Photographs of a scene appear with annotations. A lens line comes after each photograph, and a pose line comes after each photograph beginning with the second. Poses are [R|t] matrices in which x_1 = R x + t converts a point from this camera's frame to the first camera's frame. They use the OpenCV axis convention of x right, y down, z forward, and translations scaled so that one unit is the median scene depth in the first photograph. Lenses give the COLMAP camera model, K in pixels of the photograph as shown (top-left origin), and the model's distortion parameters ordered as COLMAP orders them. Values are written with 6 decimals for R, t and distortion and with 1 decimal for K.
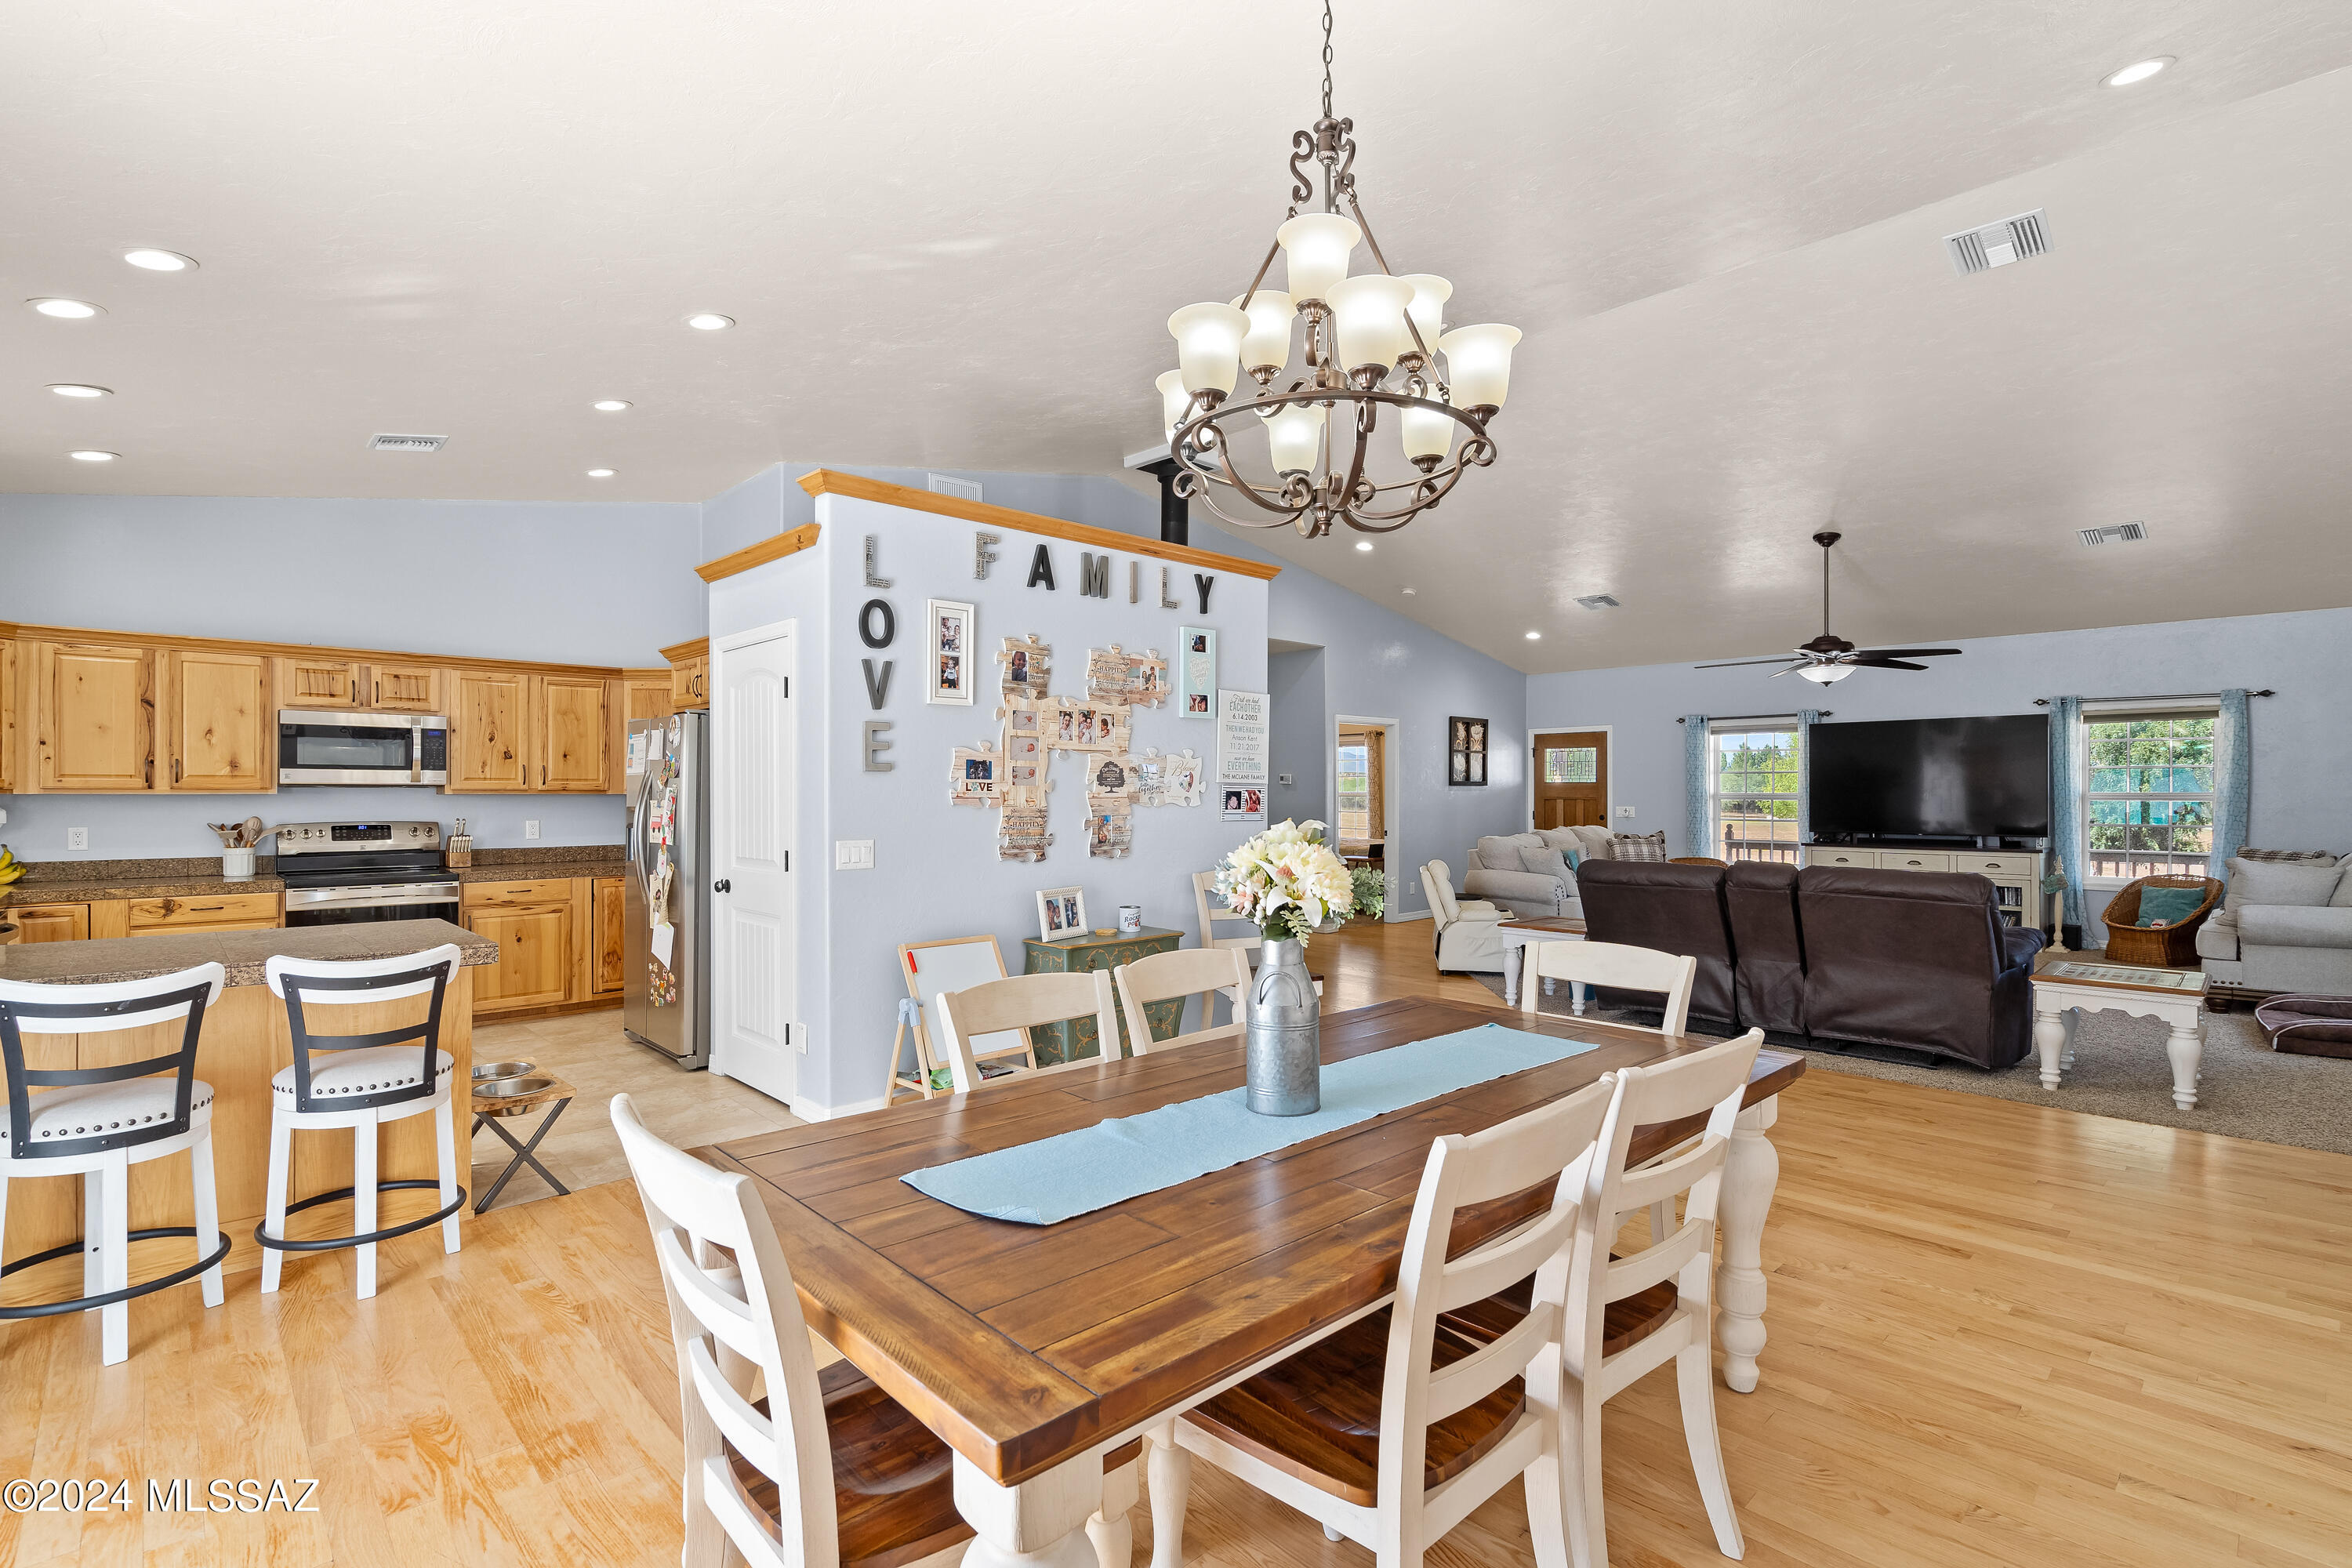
lens RADIAL K [[1087.4, 0, 1179.8], [0, 1087.4, 793.3], [0, 0, 1]] dist [-0.007859, 0.003515]
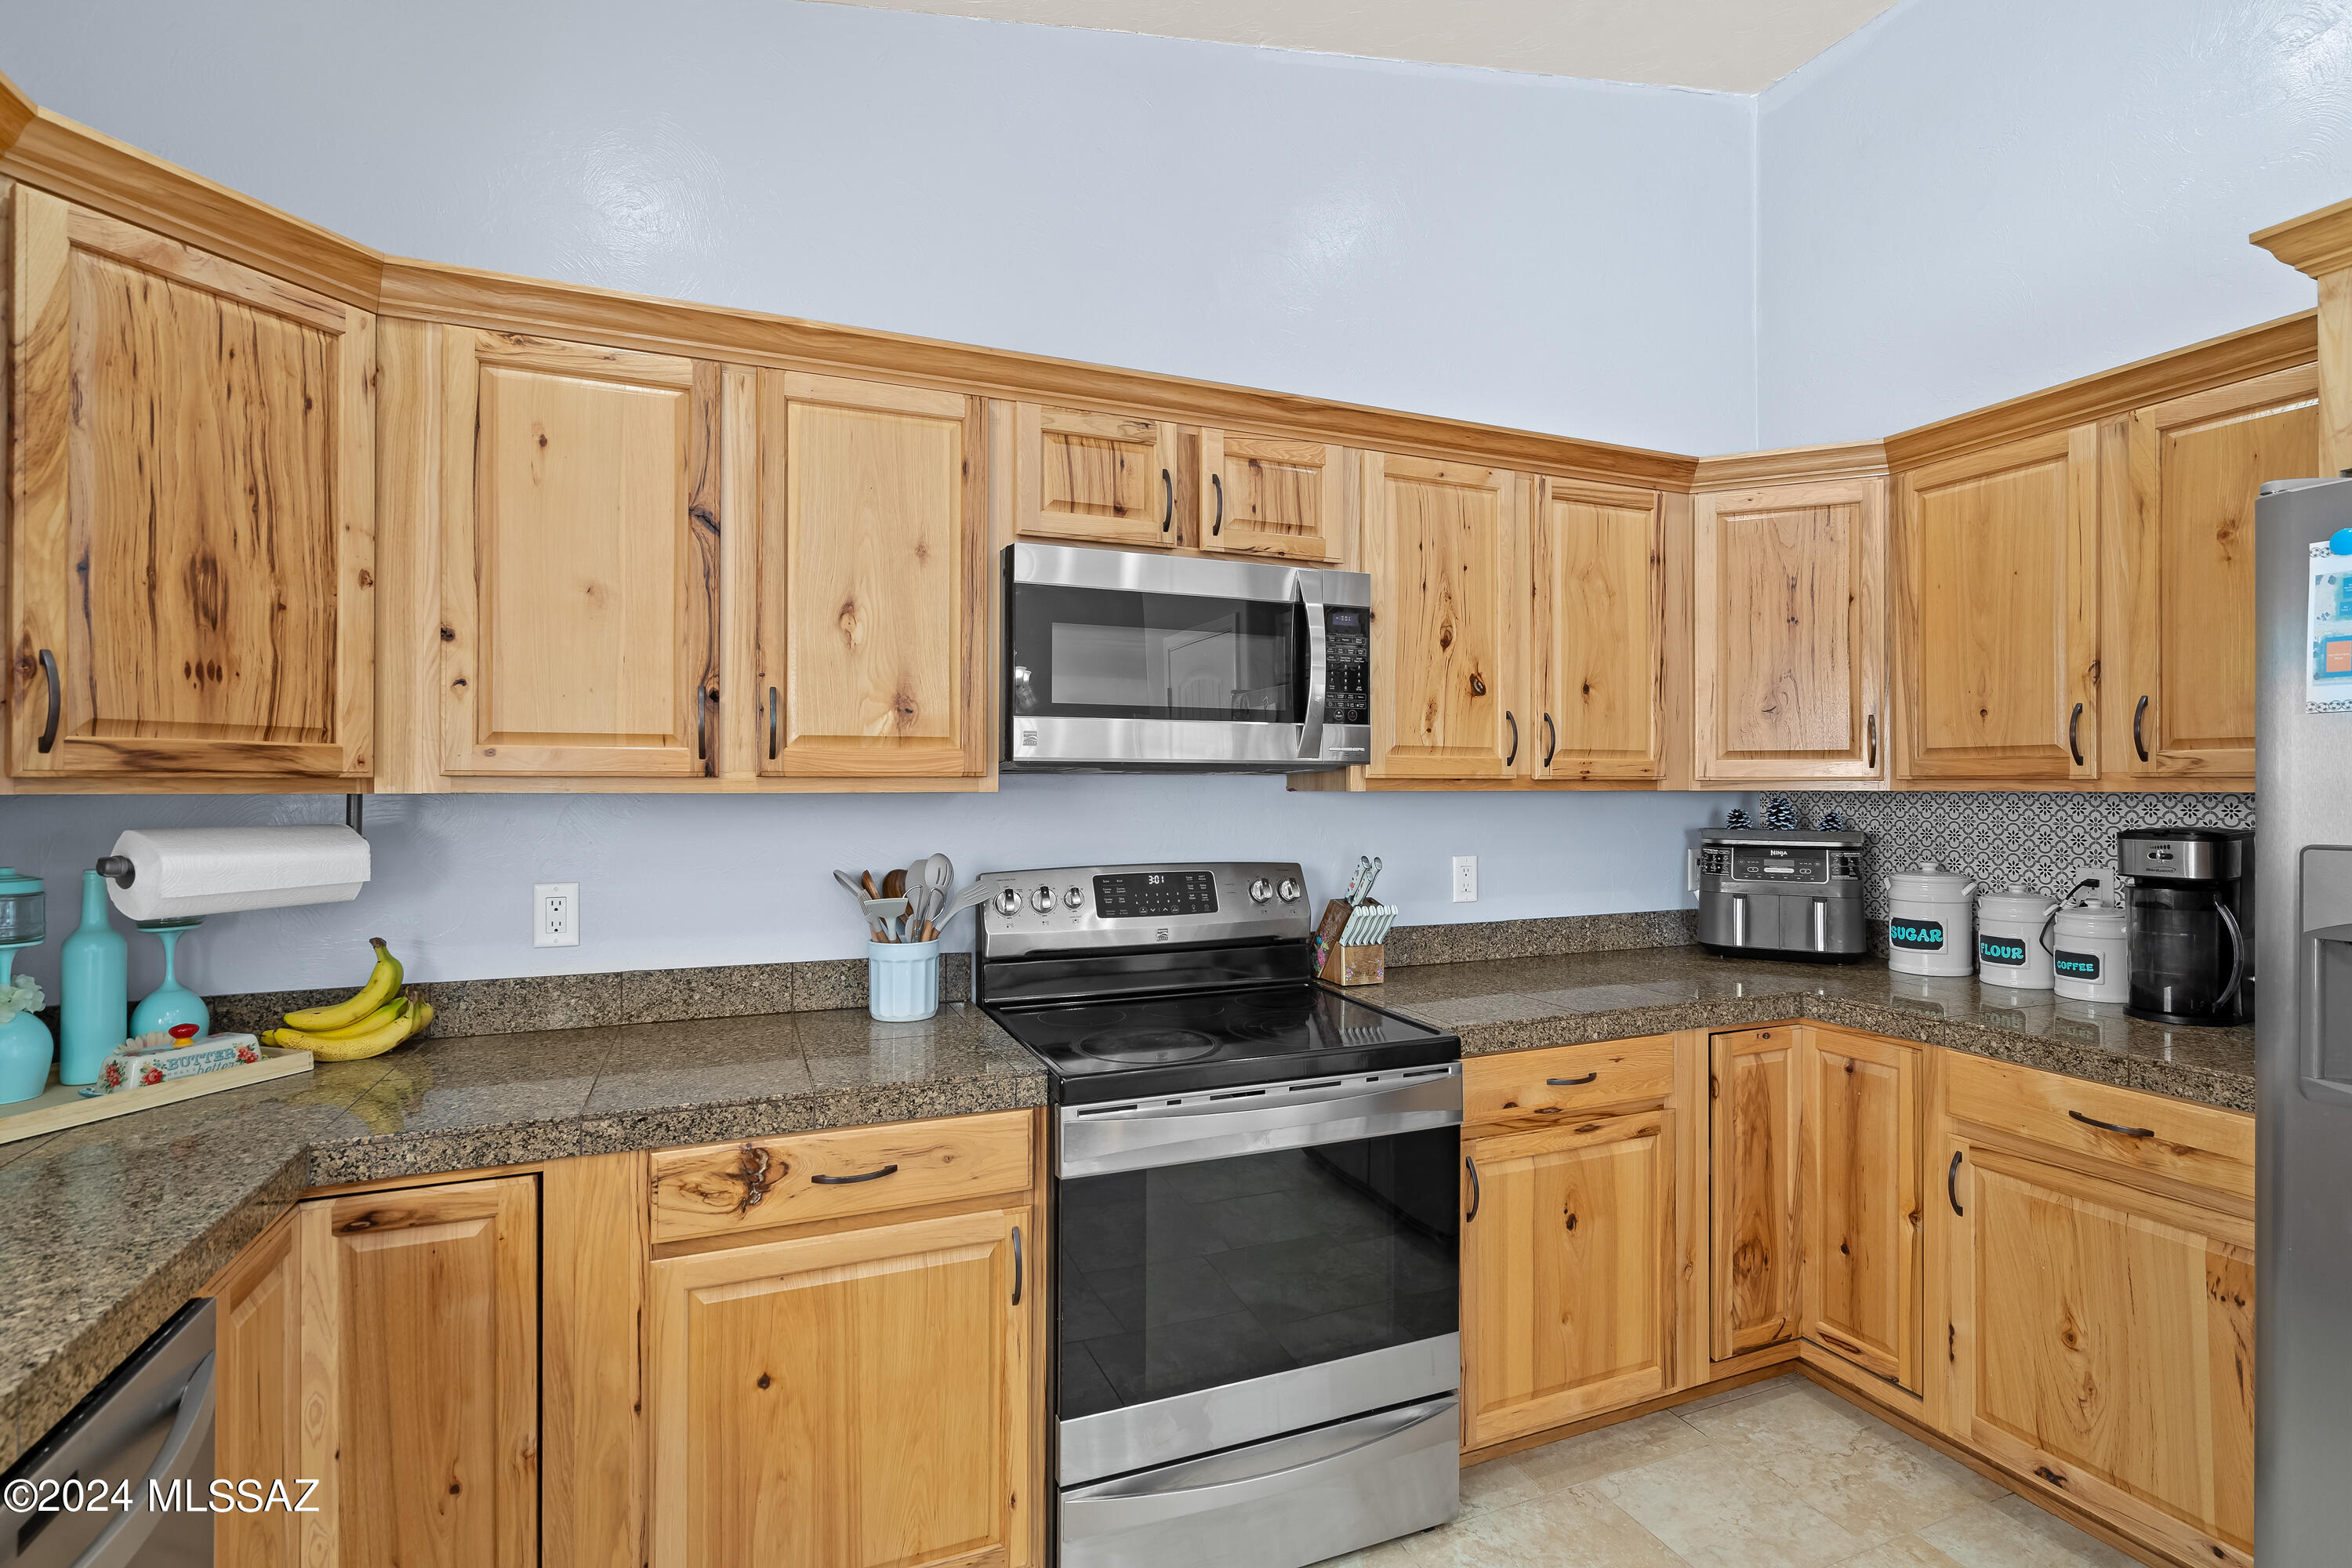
lens RADIAL K [[1087.4, 0, 1182.6], [0, 1087.4, 780.3], [0, 0, 1]] dist [-0.007859, 0.003515]
pose [[0.933001, -0.002094, -0.359868, -0.704461], [0.000507, 0.999990, -0.004504, -0.001437], [0.359874, 0.004020, 0.932992, 0.750937]]
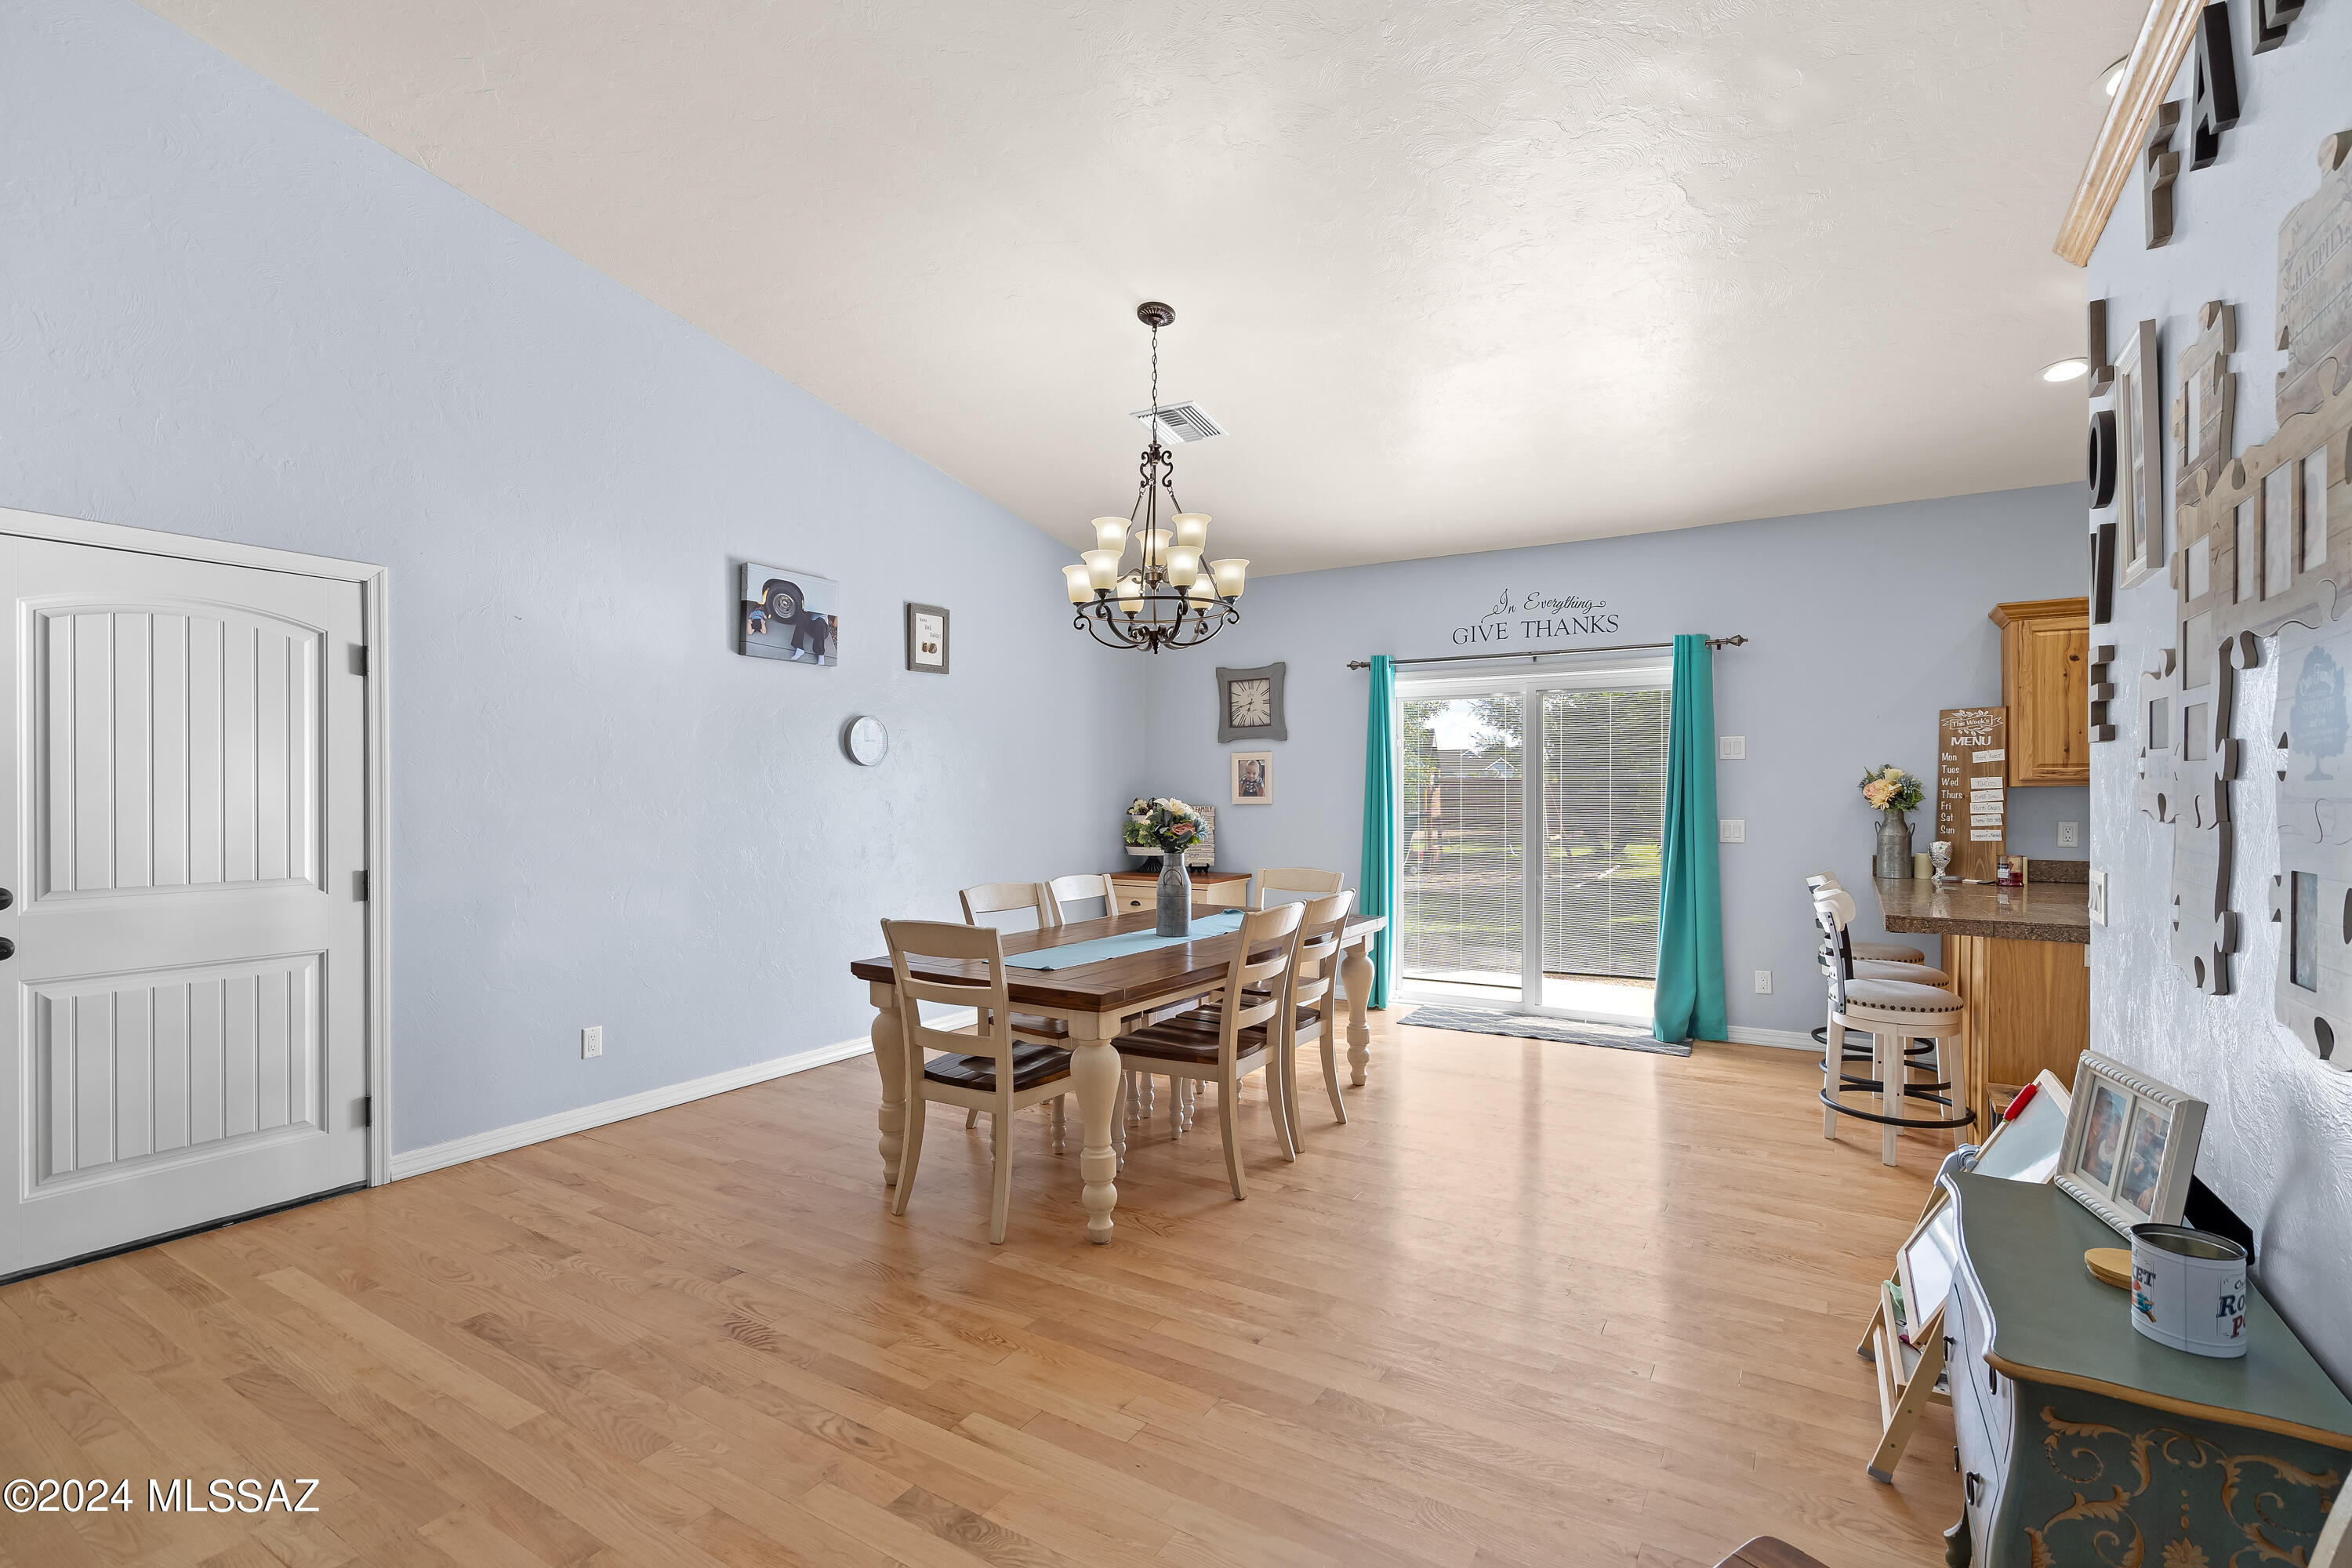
lens RADIAL K [[1087.4, 0, 1174.2], [0, 1087.4, 791.9], [0, 0, 1]] dist [-0.007859, 0.003515]
pose [[-0.968001, 0.001428, -0.250941, 0.243361], [0.000881, 0.999997, 0.002291, 0.003574], [0.250943, 0.001996, -0.968000, 1.190293]]
